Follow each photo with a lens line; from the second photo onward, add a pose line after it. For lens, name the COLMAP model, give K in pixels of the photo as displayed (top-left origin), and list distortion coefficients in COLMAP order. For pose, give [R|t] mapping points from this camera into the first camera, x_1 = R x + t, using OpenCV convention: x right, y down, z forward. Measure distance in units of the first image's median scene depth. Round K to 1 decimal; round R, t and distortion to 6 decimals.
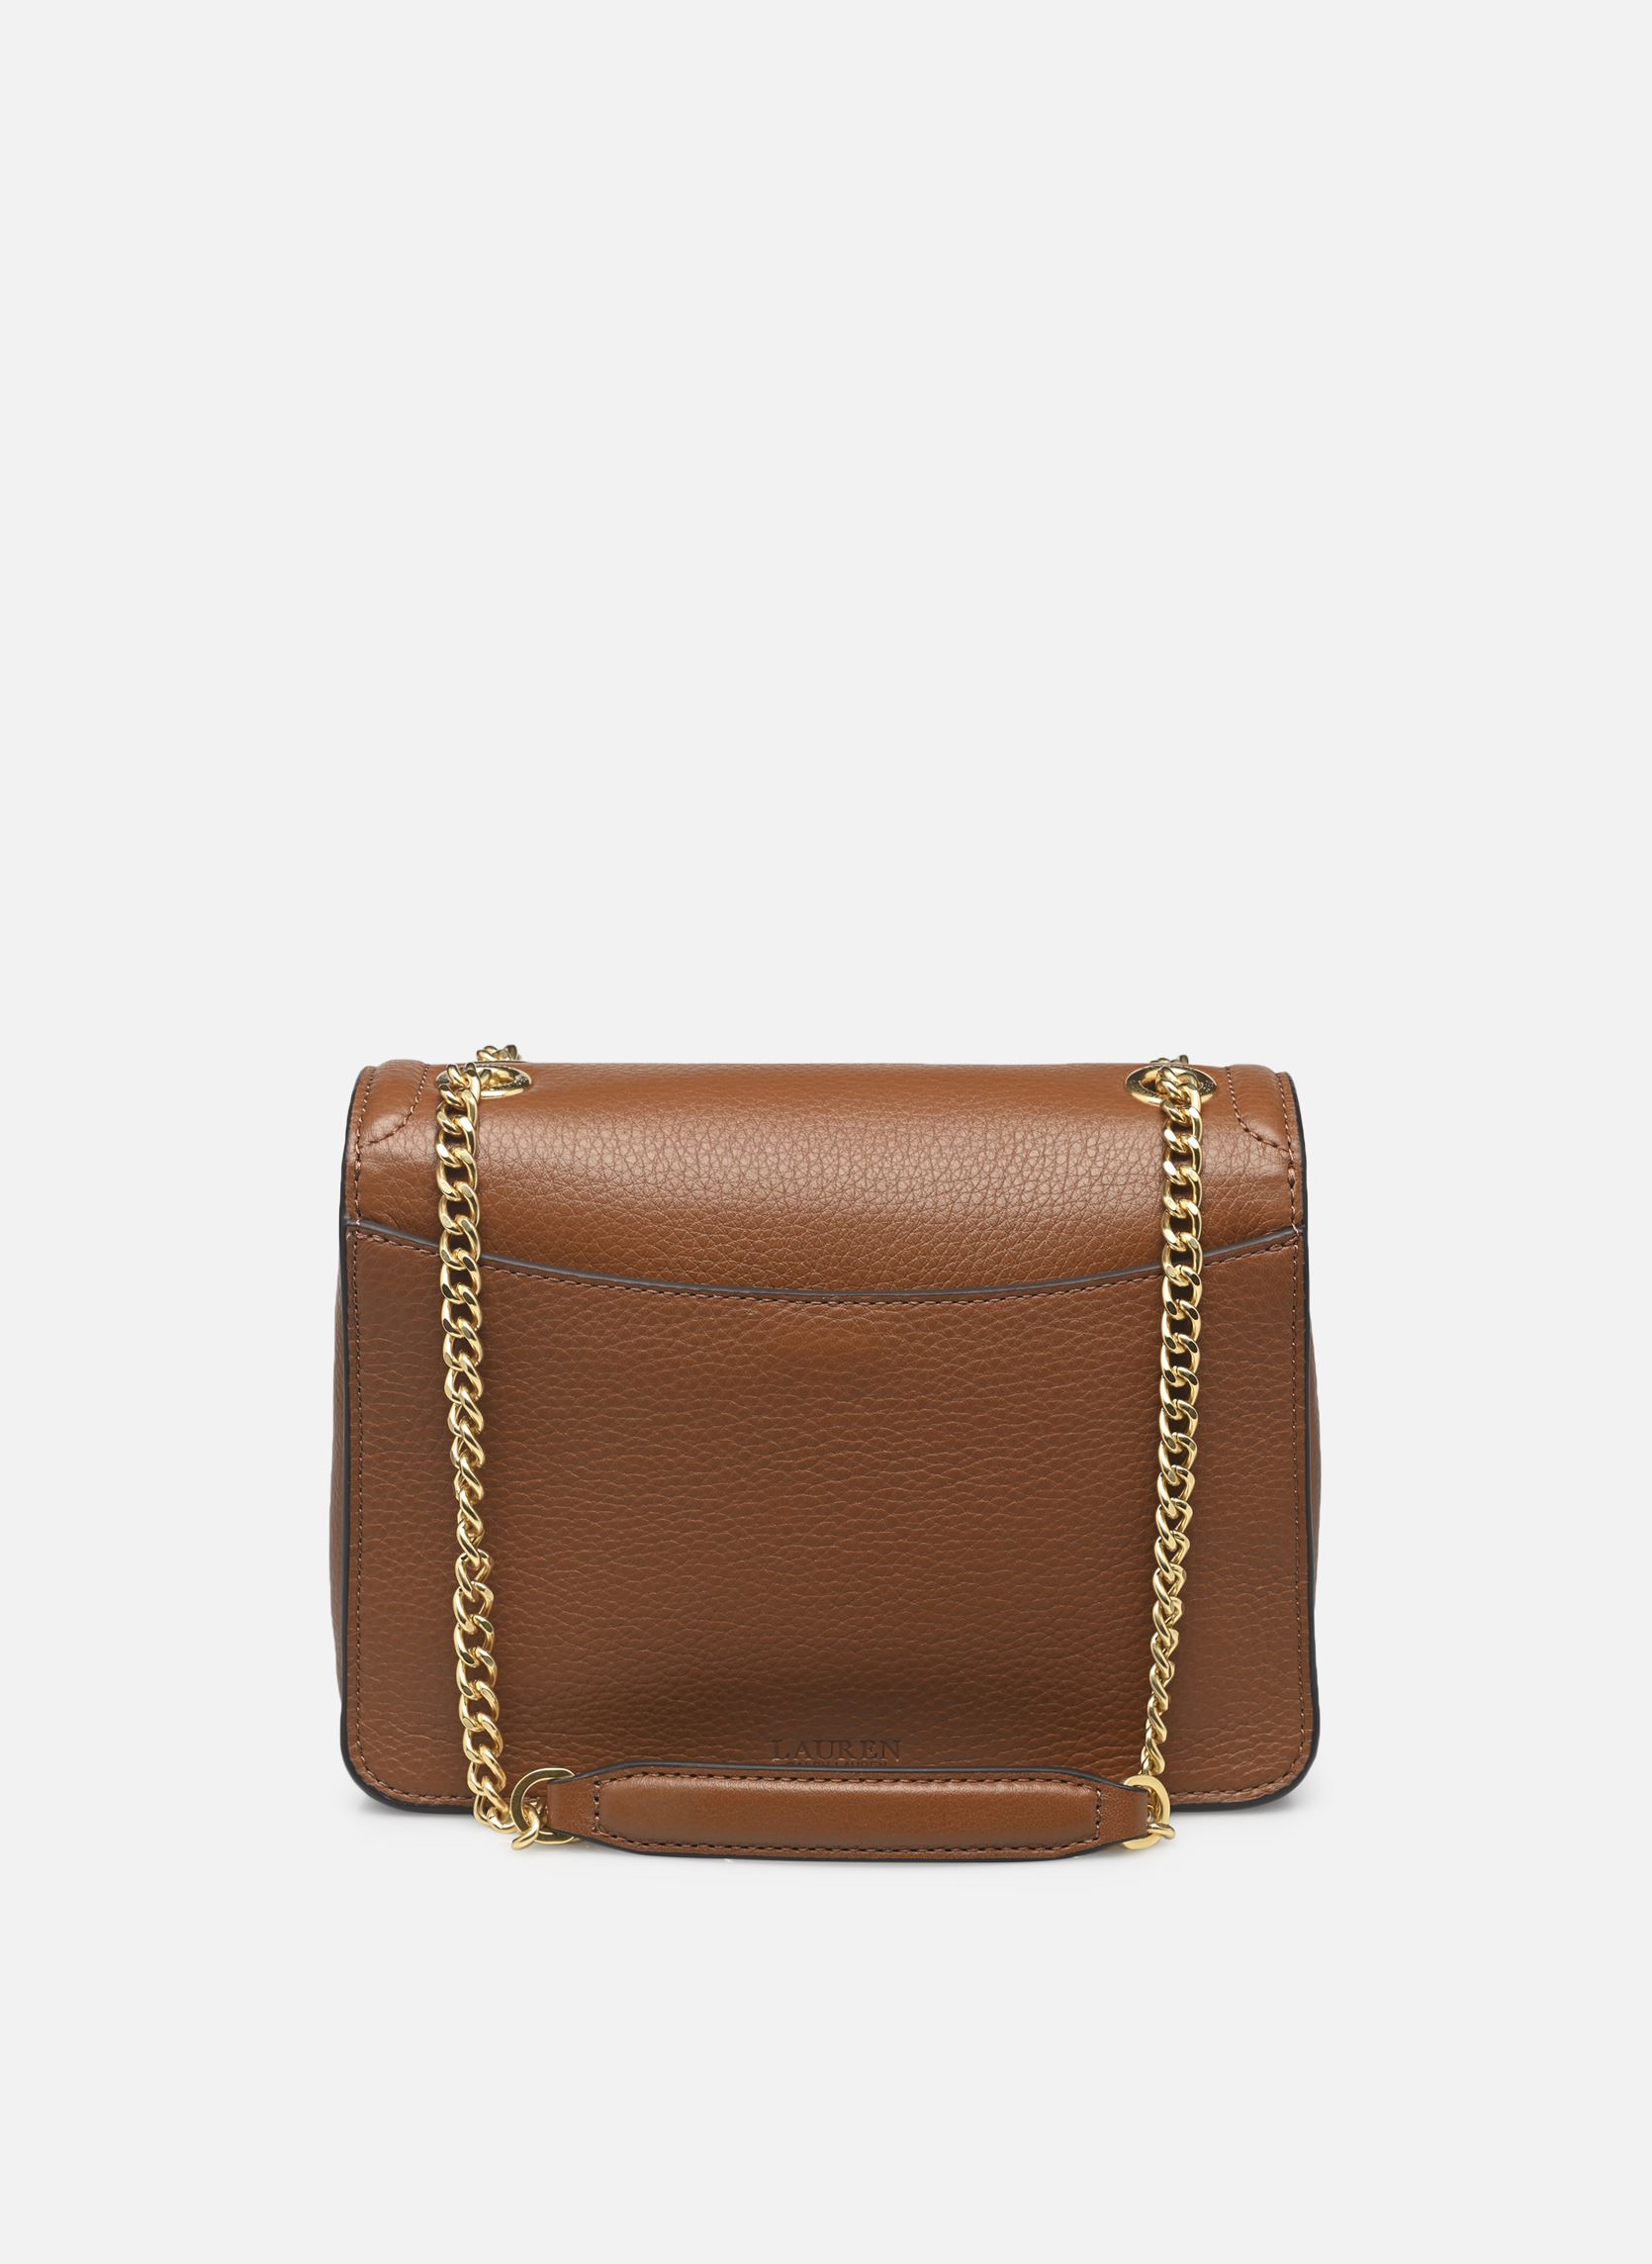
lens RADIAL K [[7234.1, 0, 826.5], [0, 7234.1, 1127.8], [0, 0, 1]] dist [0.023667, 0.000000]
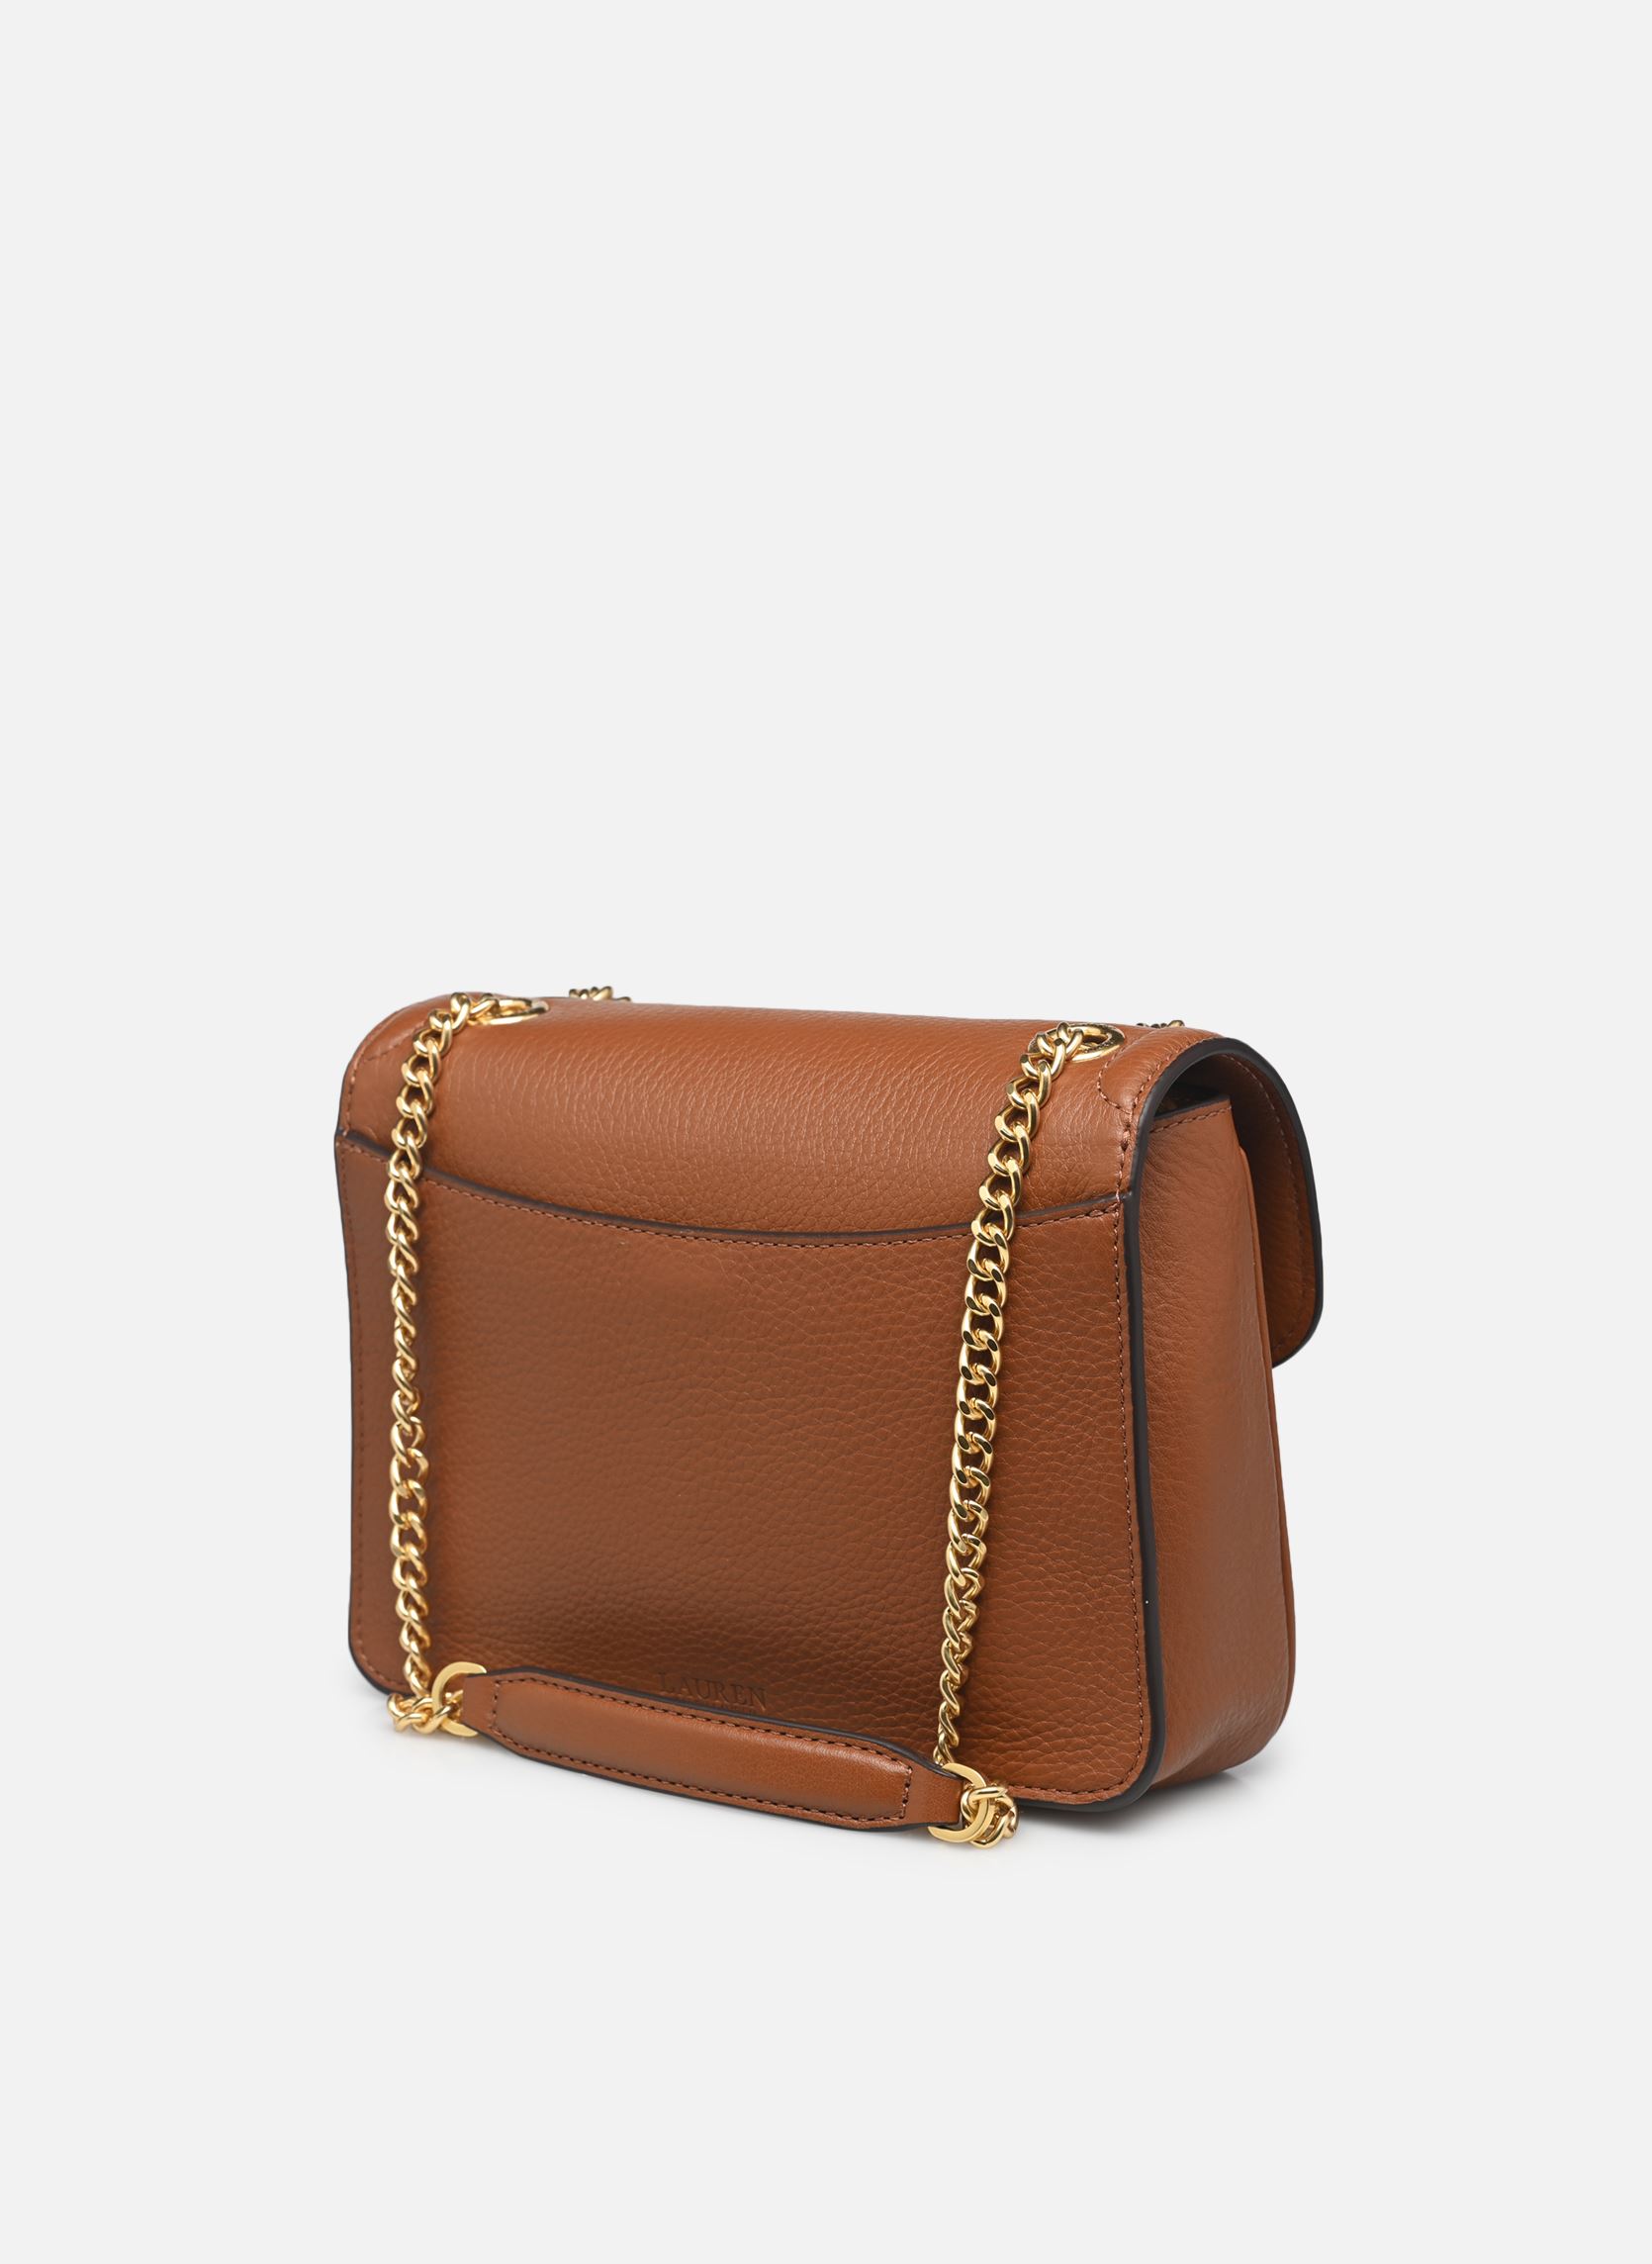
lens RADIAL K [[7234.1, 0, 825.3], [0, 7234.1, 1137.0], [0, 0, 1]] dist [0.023667, 0.000000]
pose [[0.518095, 0.021060, -0.855064, 0.858011], [-0.077033, 0.996783, -0.022125, 0.030544], [0.851847, 0.077331, 0.518050, 0.488354]]
